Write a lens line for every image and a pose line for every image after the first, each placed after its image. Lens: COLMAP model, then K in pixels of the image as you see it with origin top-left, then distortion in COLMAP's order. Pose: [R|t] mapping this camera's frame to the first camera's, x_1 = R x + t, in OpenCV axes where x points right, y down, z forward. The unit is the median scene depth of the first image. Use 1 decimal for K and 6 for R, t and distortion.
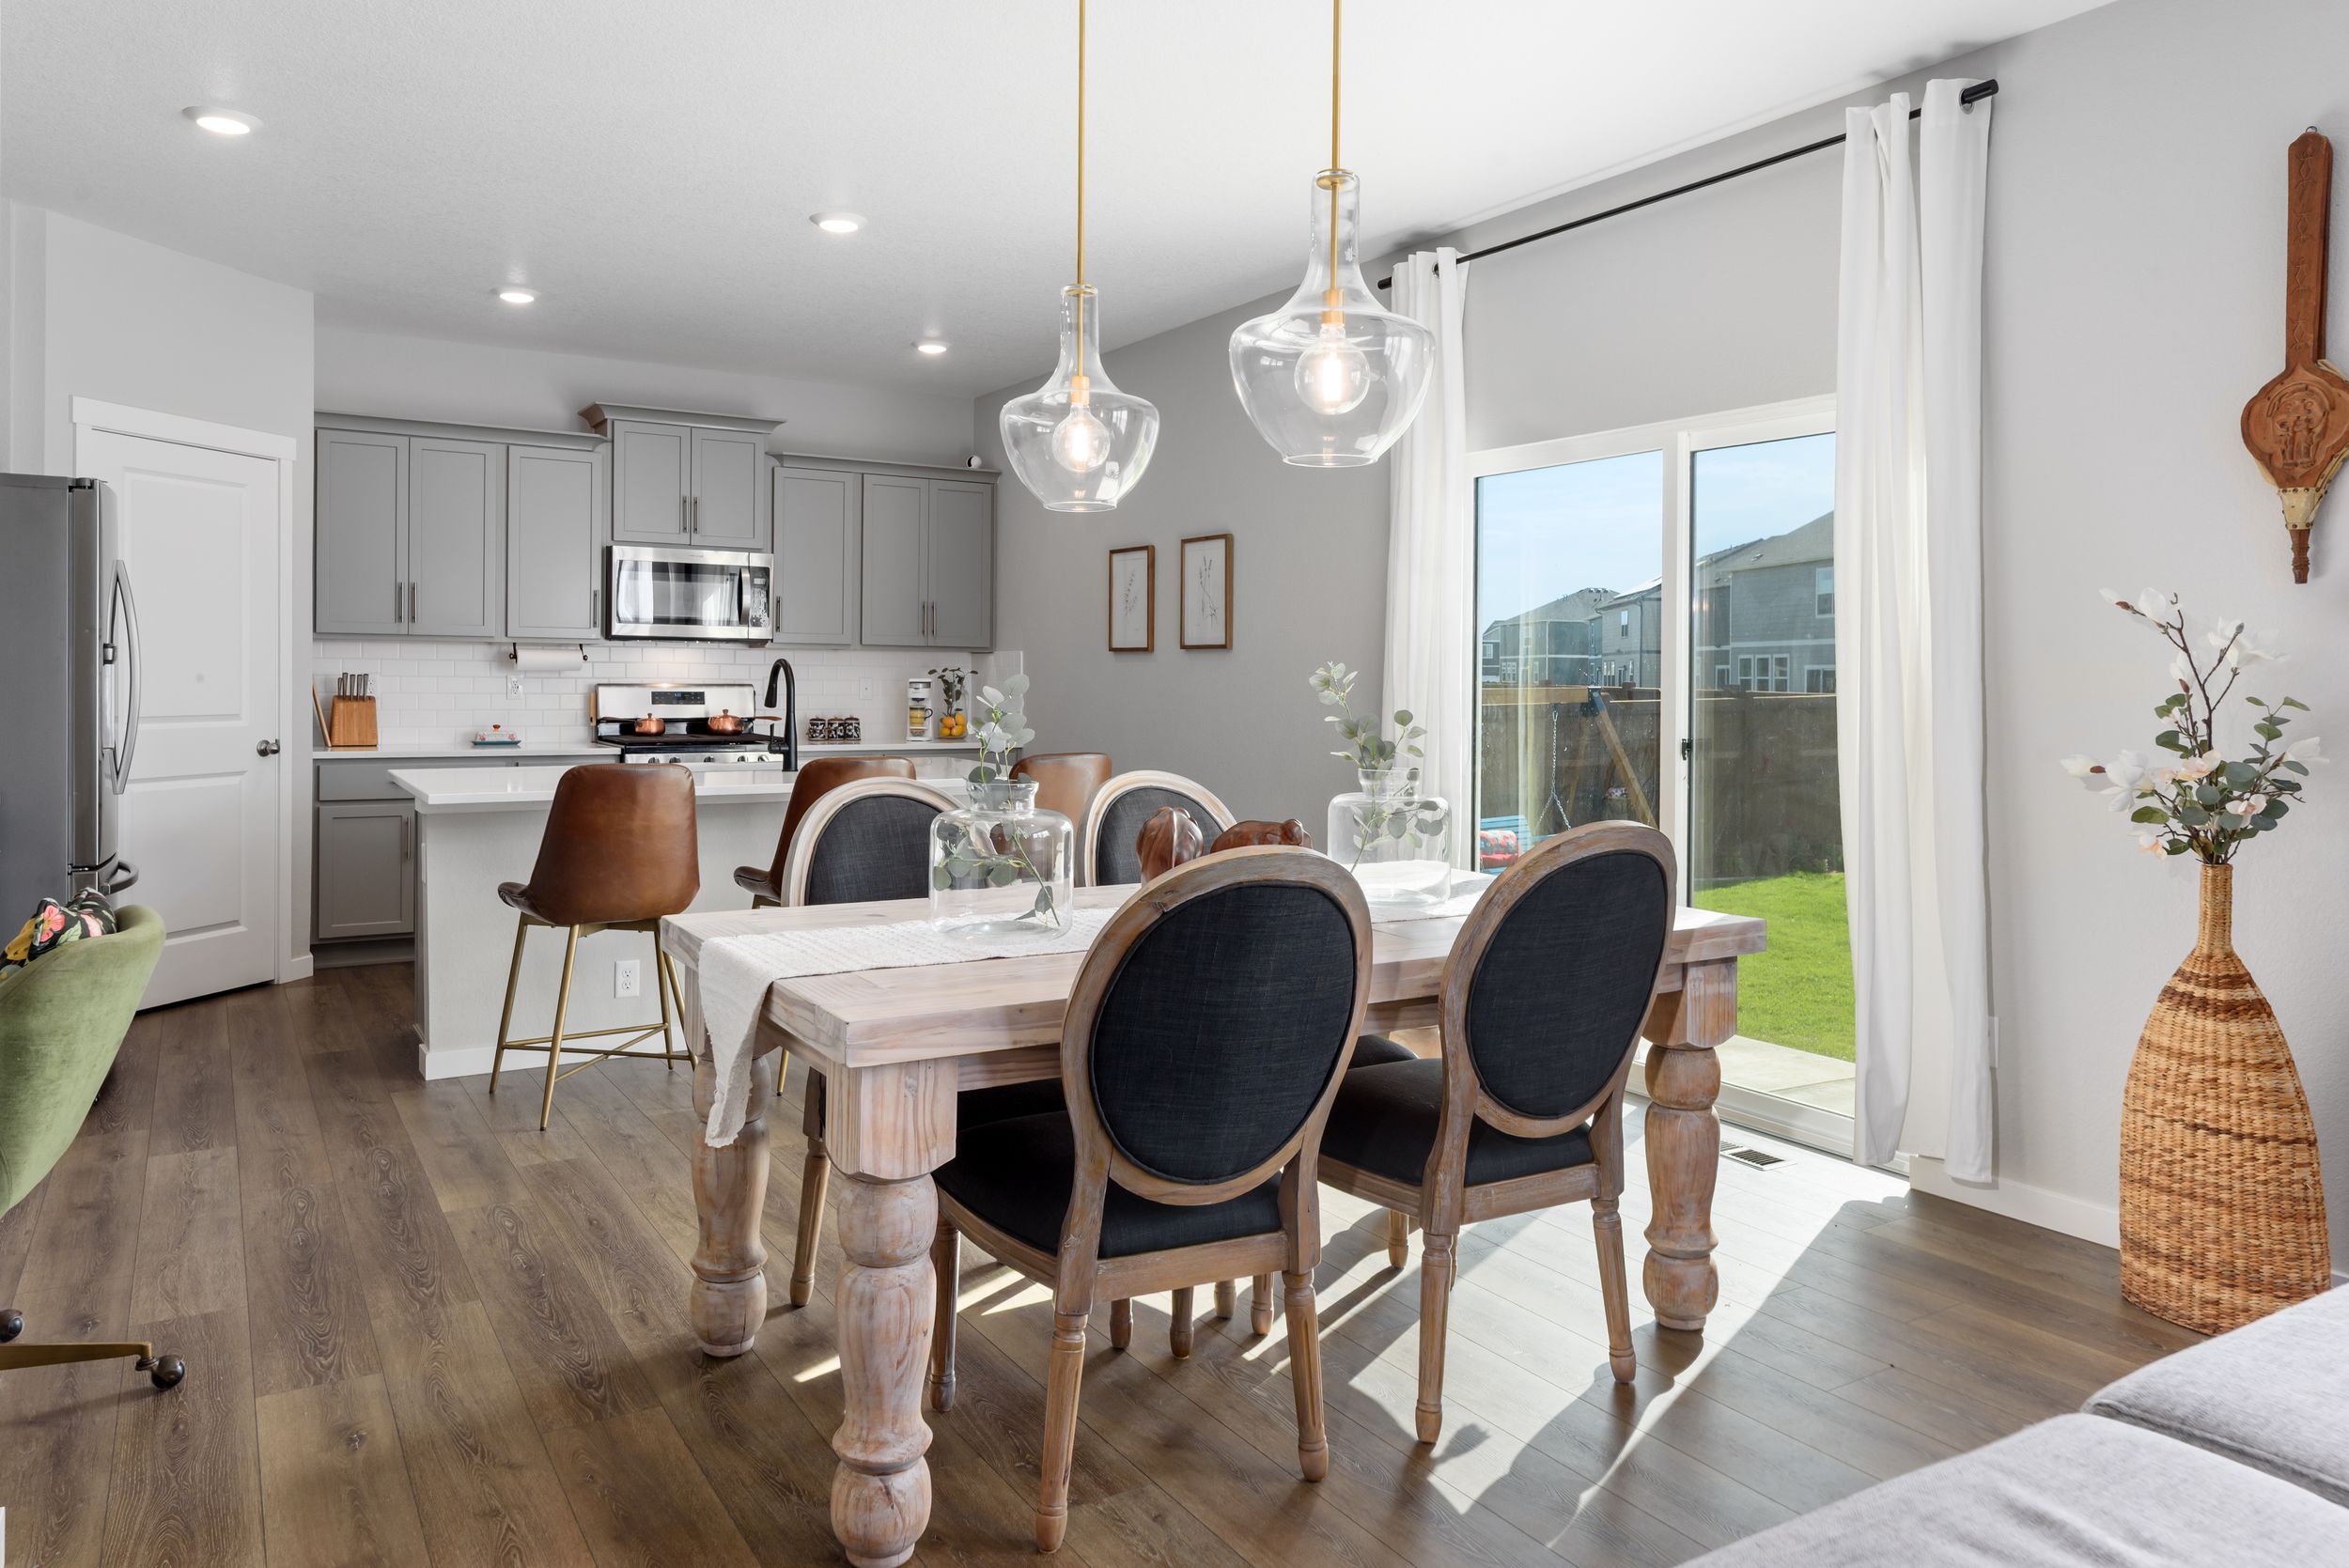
lens RADIAL K [[1846.8, 0, 1177.1], [0, 1846.8, 732.0], [0, 0, 1]] dist [0.079839, -0.156139]
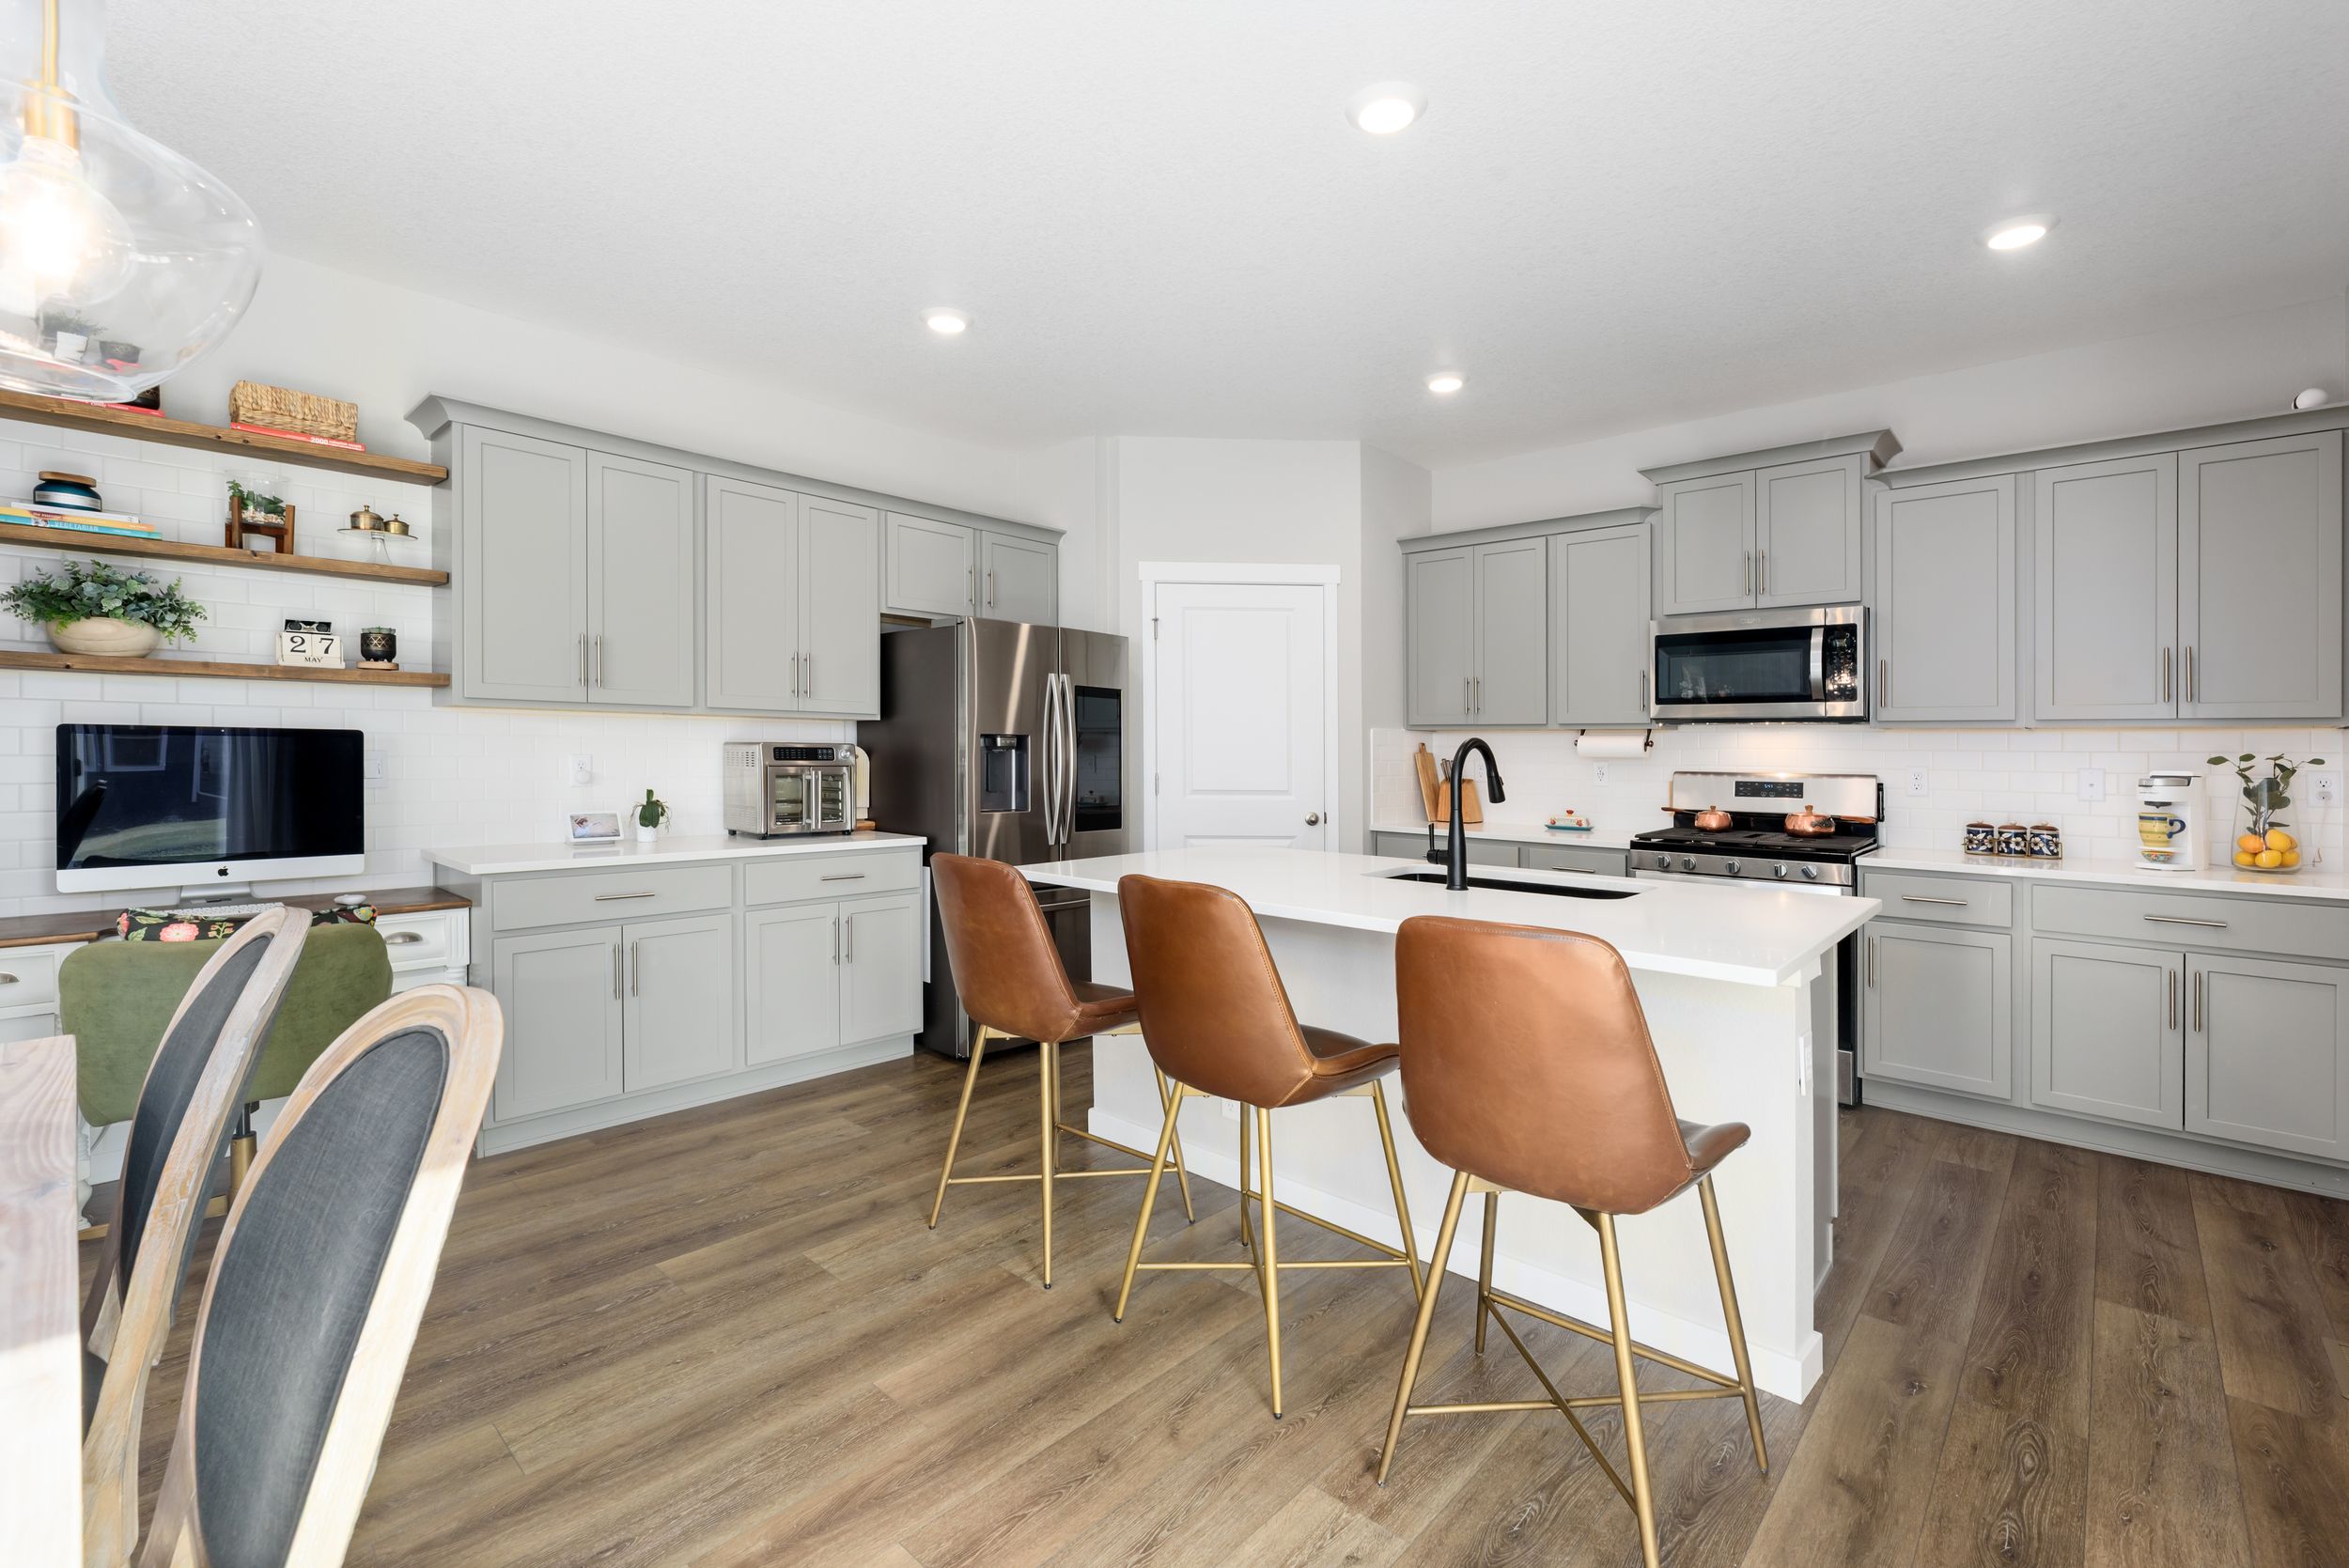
lens RADIAL K [[1031.1, 0, 1176.7], [0, 1031.1, 763.2], [0, 0, 1]] dist [0.001505, 0.000090]
pose [[0.226633, 0.005403, -0.973965, 0.138505], [-0.036281, 0.999337, -0.002898, -0.020106], [0.973304, 0.035993, 0.226679, 0.657248]]
